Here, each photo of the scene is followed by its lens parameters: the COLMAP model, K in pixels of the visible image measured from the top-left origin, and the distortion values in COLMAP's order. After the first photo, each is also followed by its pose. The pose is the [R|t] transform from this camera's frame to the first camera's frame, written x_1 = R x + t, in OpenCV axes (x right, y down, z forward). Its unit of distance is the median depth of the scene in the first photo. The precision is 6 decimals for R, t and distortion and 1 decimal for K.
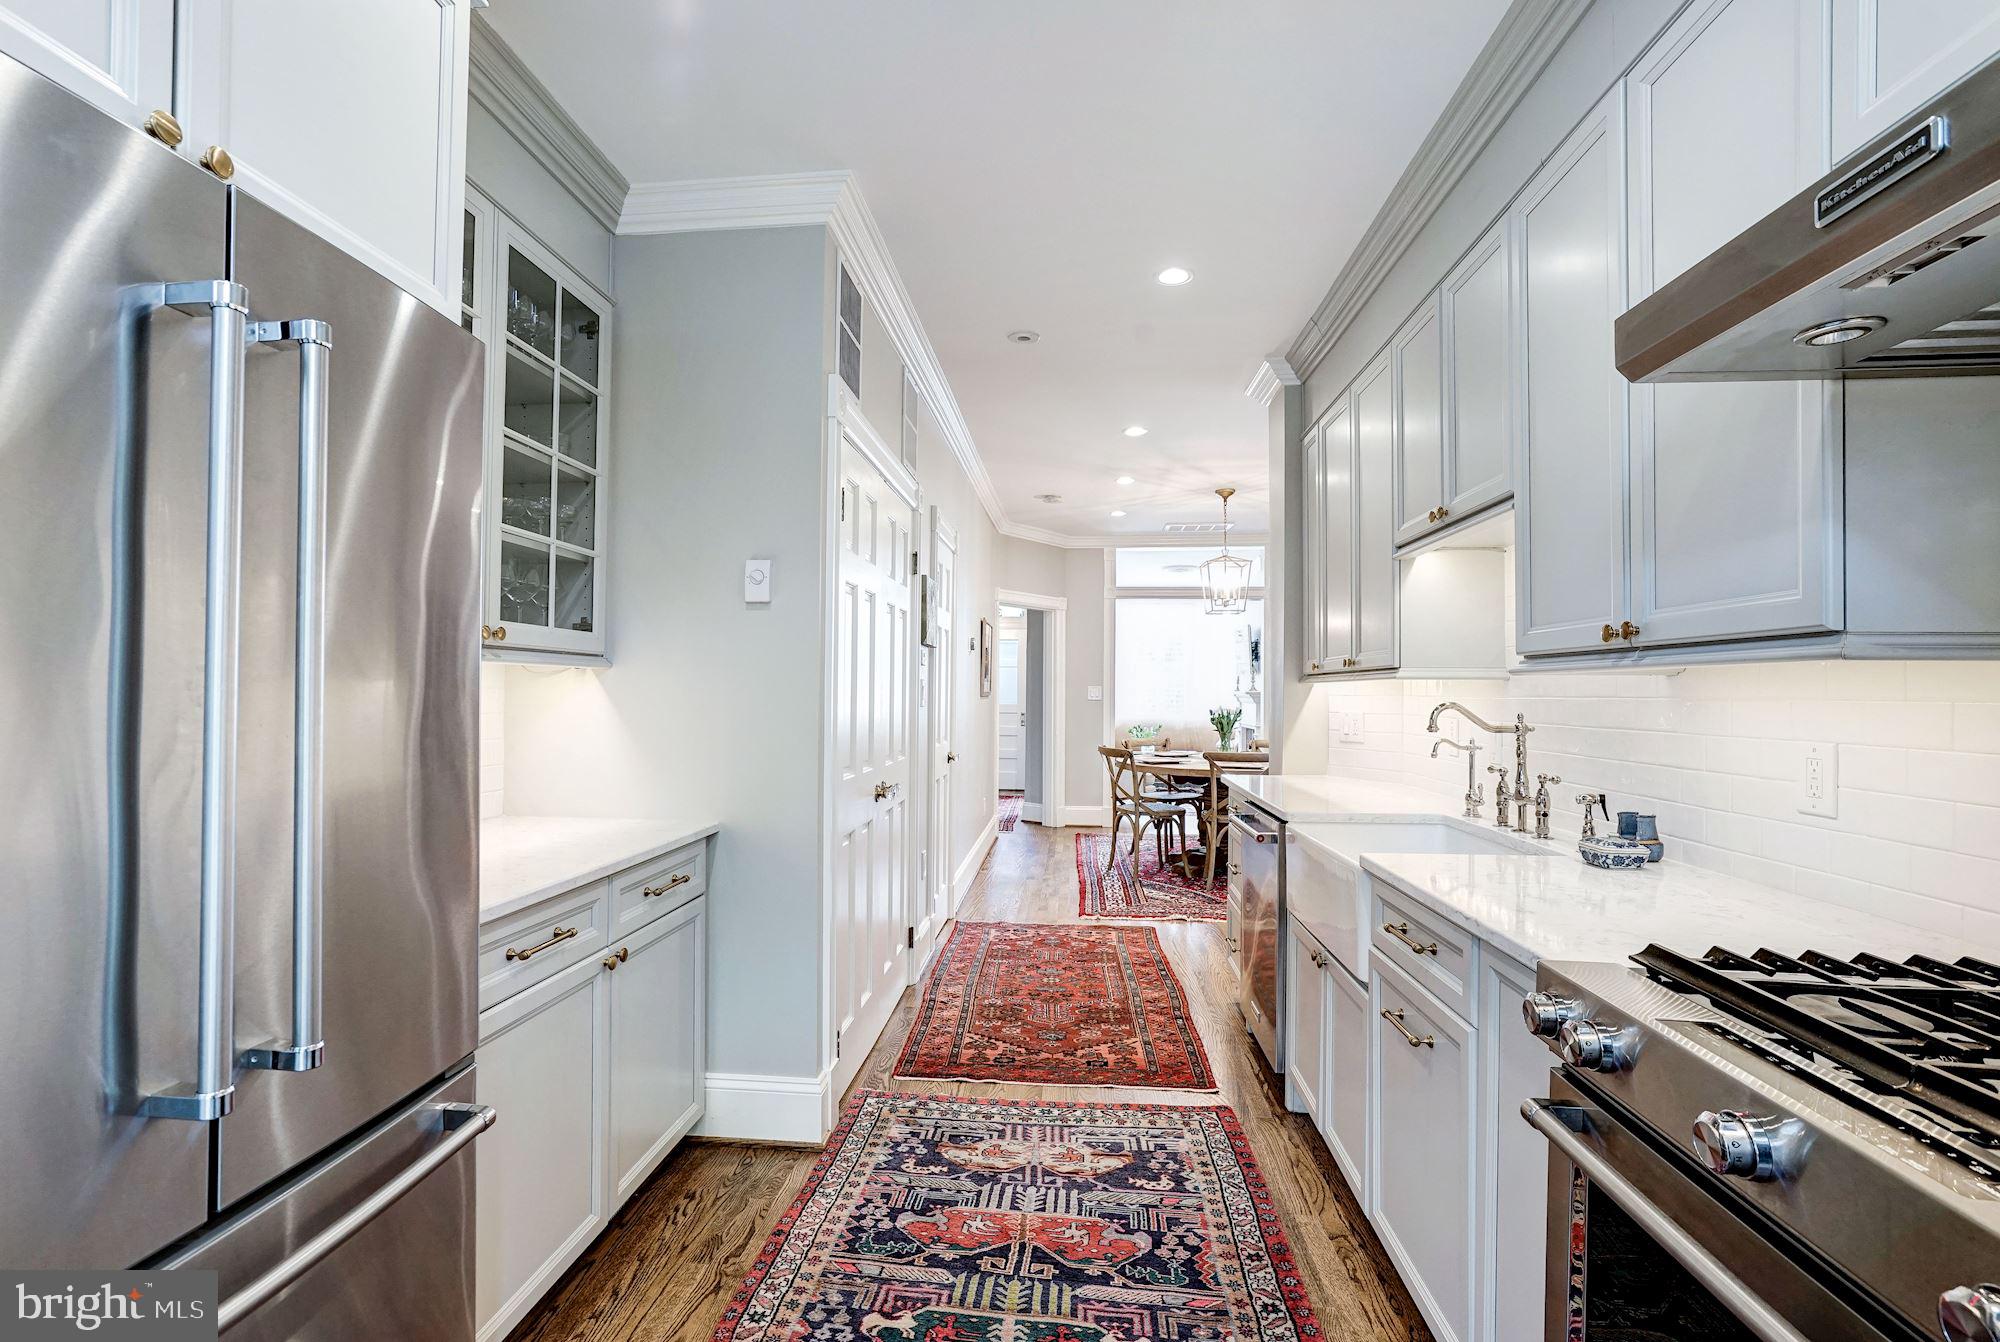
lens RADIAL K [[918.2, 0, 996.8], [0, 918.2, 677.1], [0, 0, 1]] dist [-0.049725, 0.027756]
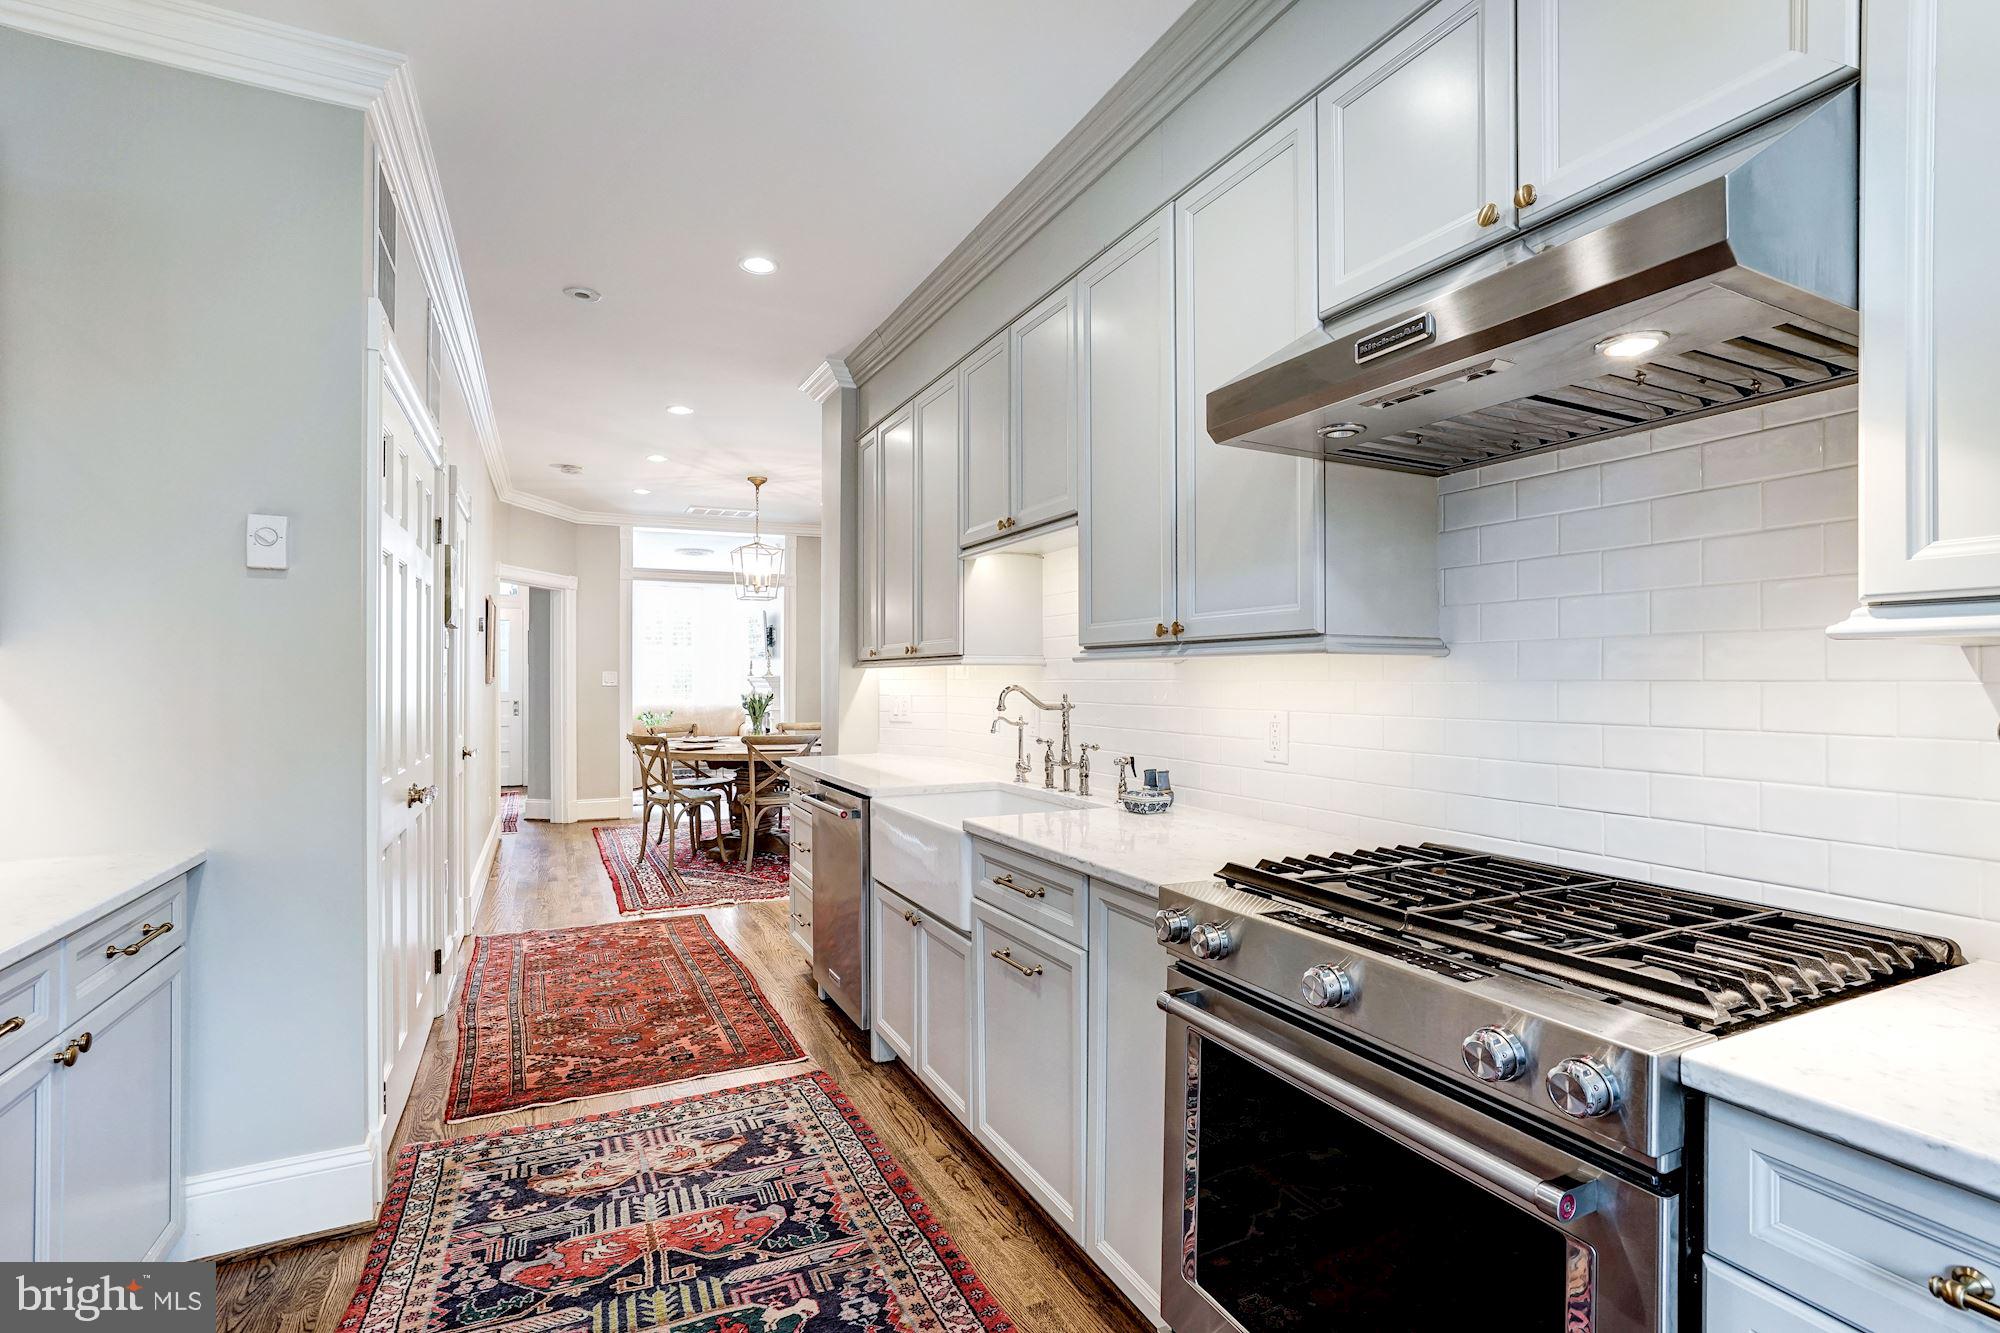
lens RADIAL K [[904.1, 0, 993.6], [0, 904.1, 678.4], [0, 0, 1]] dist [-0.049611, 0.027307]
pose [[0.855631, -0.007094, 0.517537, -0.108826], [-0.002572, 0.999835, 0.017958, -0.001515], [-0.517580, -0.016696, 0.855472, 0.012760]]
